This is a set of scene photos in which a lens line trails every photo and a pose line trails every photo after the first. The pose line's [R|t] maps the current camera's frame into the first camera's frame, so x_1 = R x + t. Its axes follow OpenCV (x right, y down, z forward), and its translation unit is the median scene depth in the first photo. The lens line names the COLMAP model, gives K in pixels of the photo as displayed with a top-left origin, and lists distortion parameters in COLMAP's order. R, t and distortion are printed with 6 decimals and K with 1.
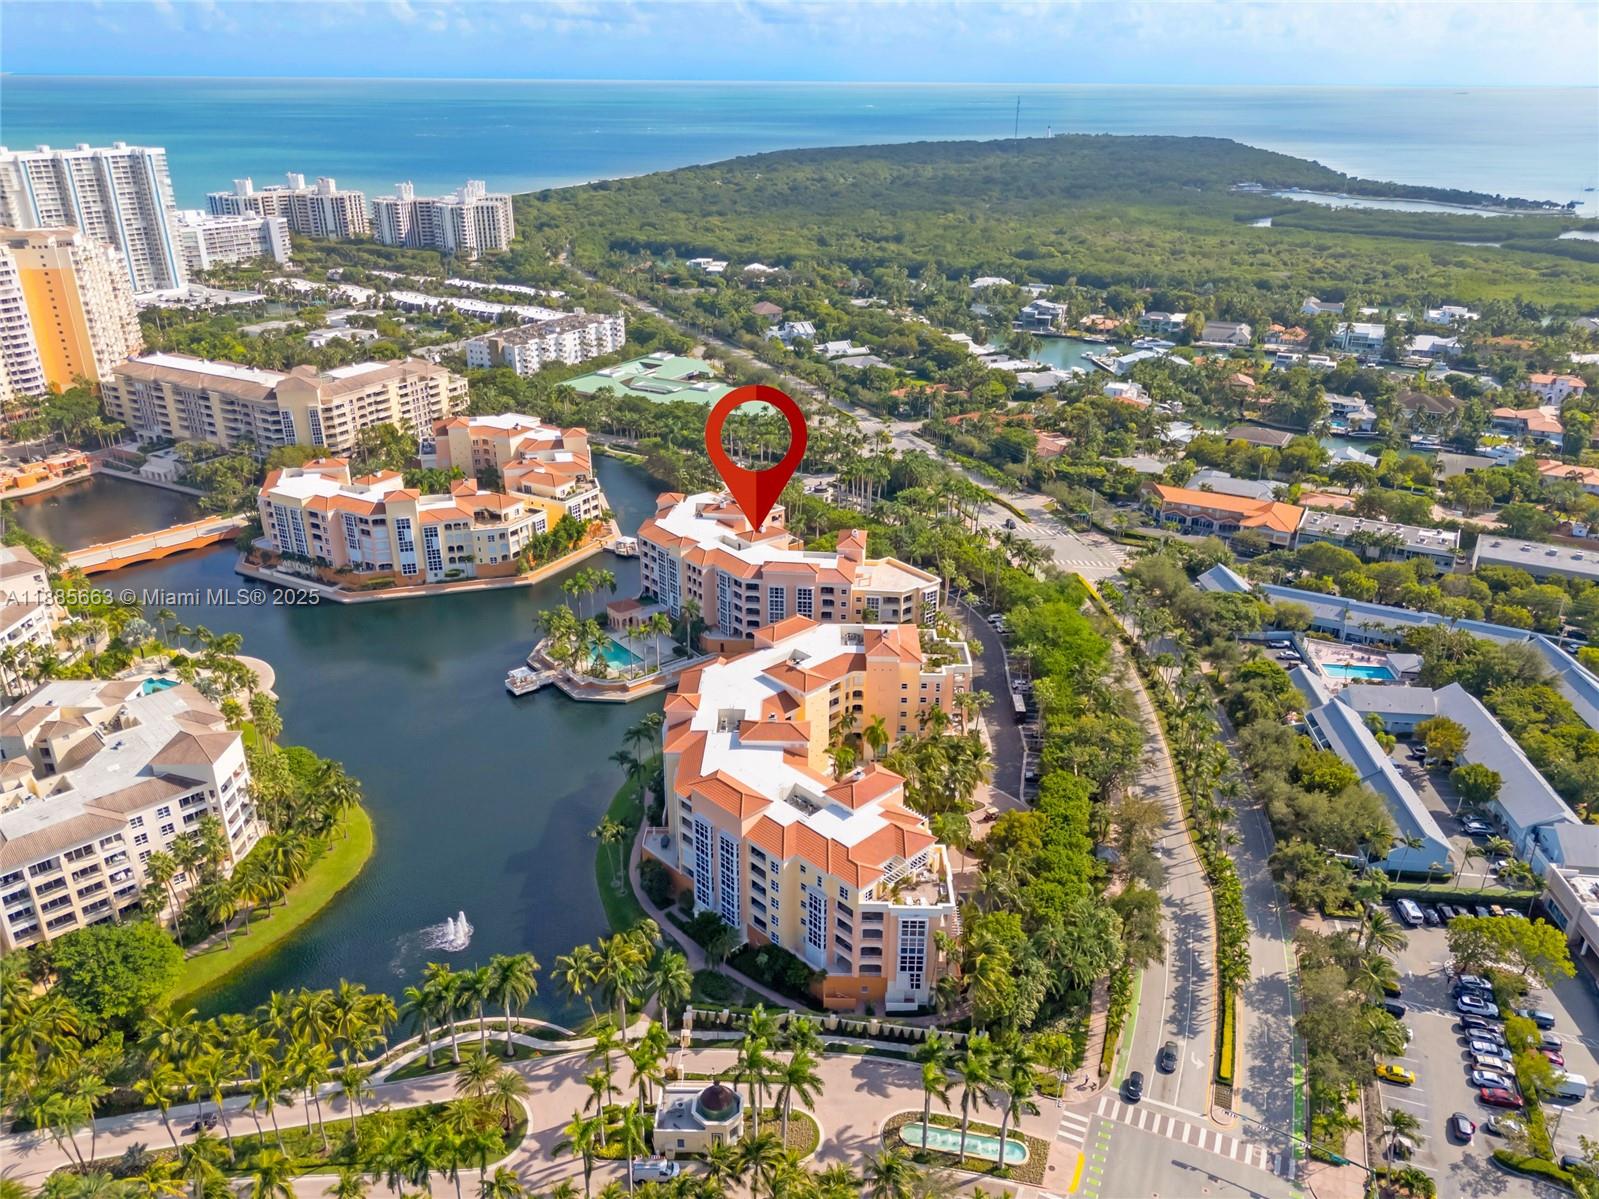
lens RADIAL K [[1203.5, 0, 808.0], [0, 1203.5, 598.1], [0, 0, 1]] dist [0.066489, -0.058212]
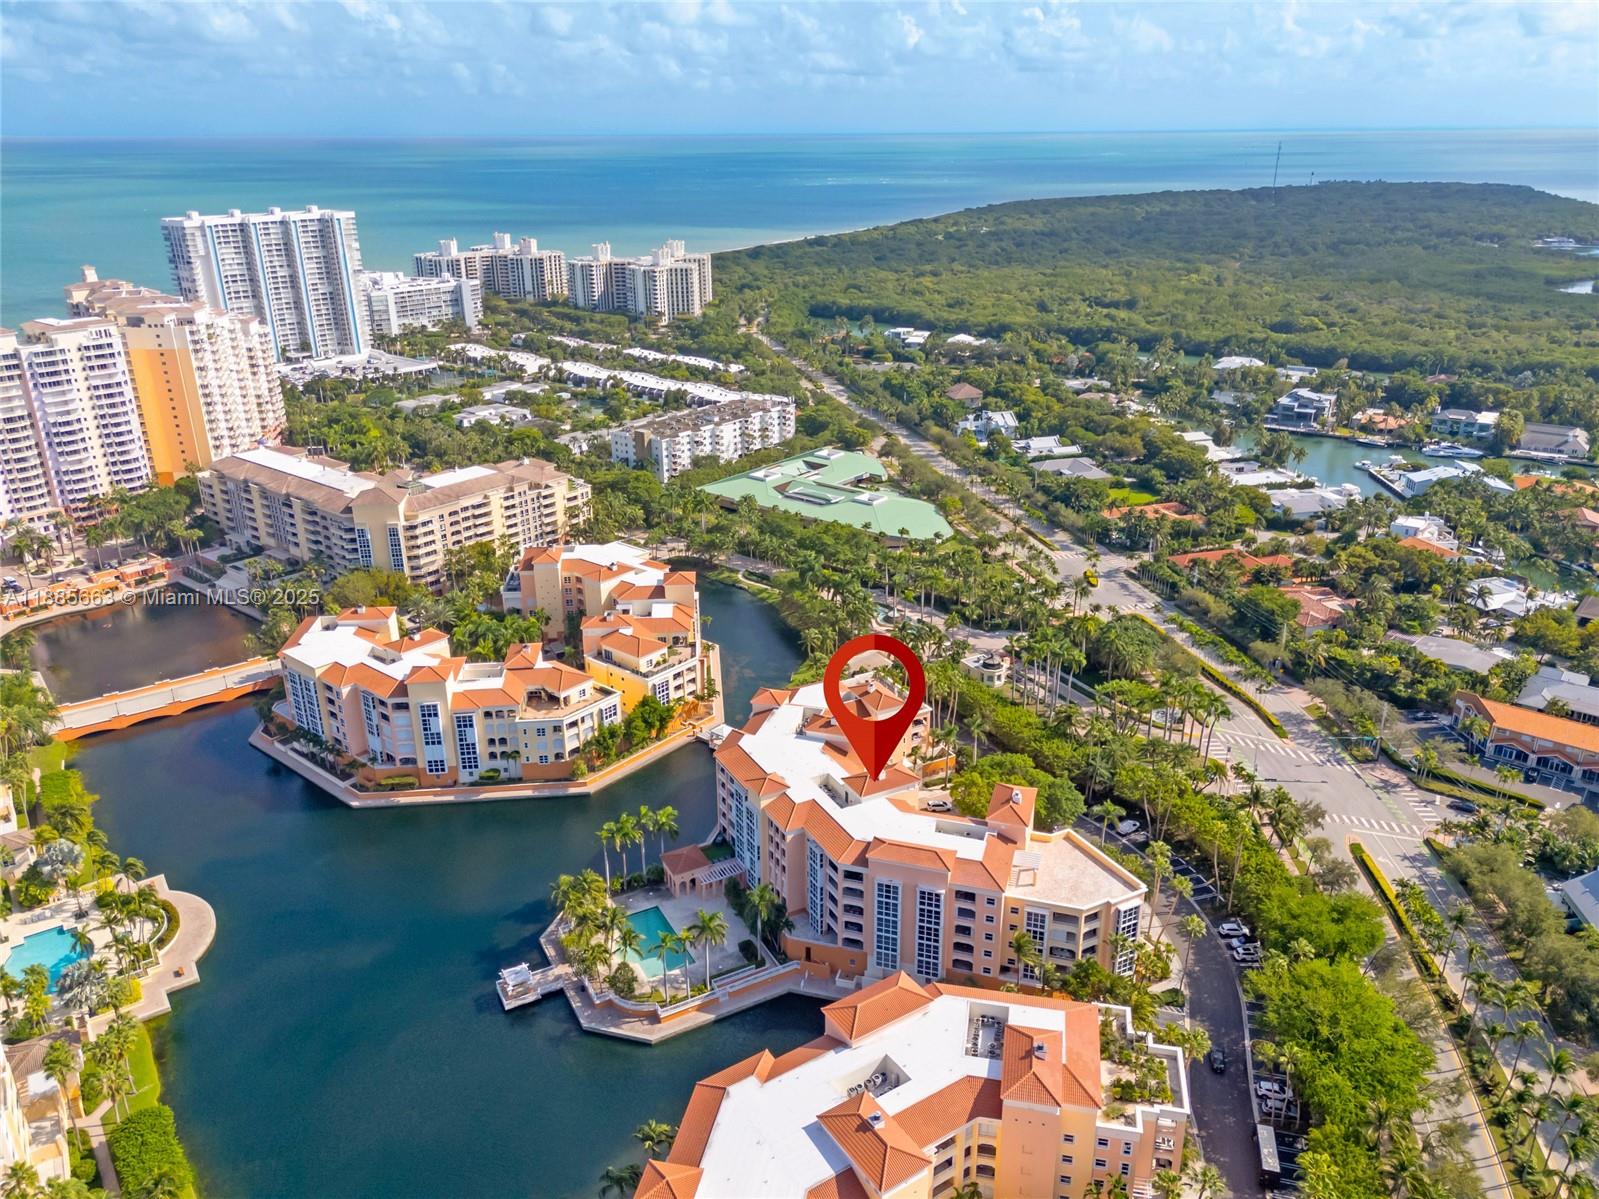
lens RADIAL K [[1203.5, 0, 798.6], [0, 1203.5, 595.2], [0, 0, 1]] dist [0.066489, -0.058212]
pose [[0.981440, 0.057451, -0.182960, 0.024389], [-0.064192, 0.997452, -0.031131, -0.091804], [0.180705, 0.042297, 0.982627, 0.206315]]
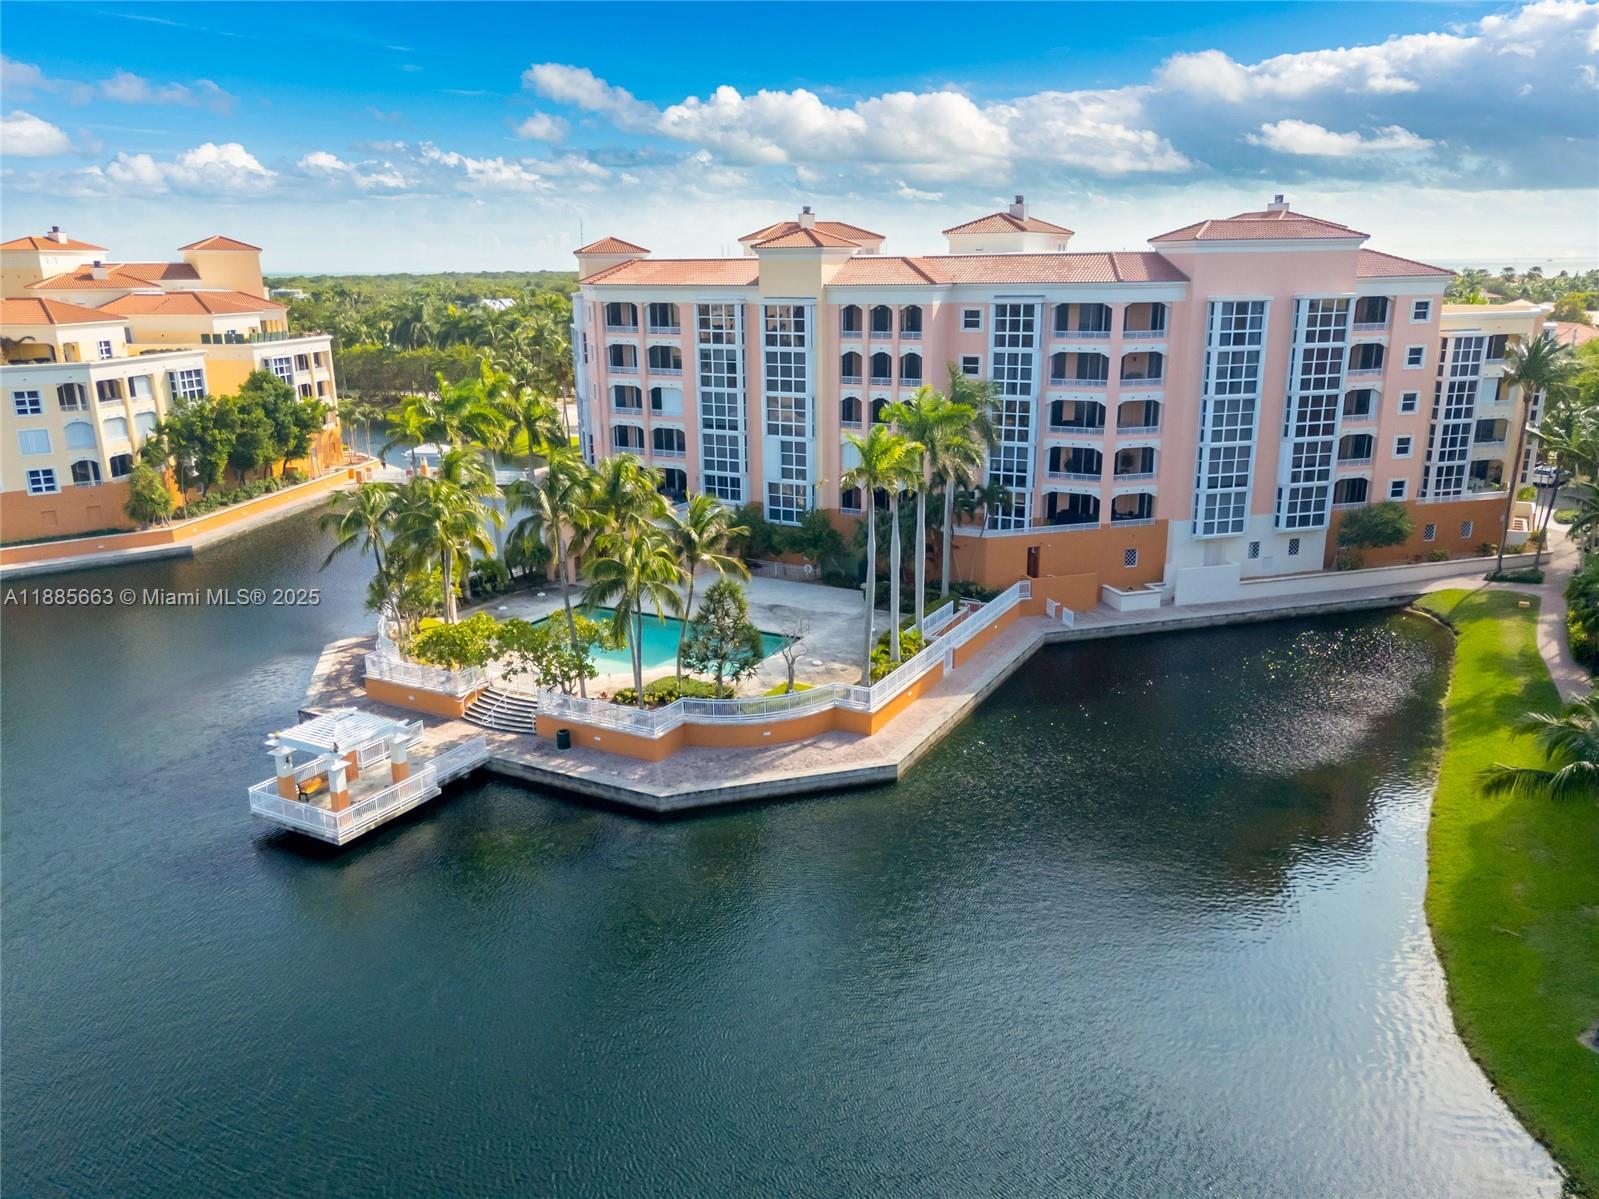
lens RADIAL K [[1203.5, 0, 816.2], [0, 1203.5, 612.5], [0, 0, 1]] dist [0.066489, -0.058212]
pose [[0.924866, -0.121370, 0.360406, -0.147593], [0.163990, 0.982347, -0.090013, 0.046131], [-0.343119, 0.142353, 0.928442, 0.492996]]
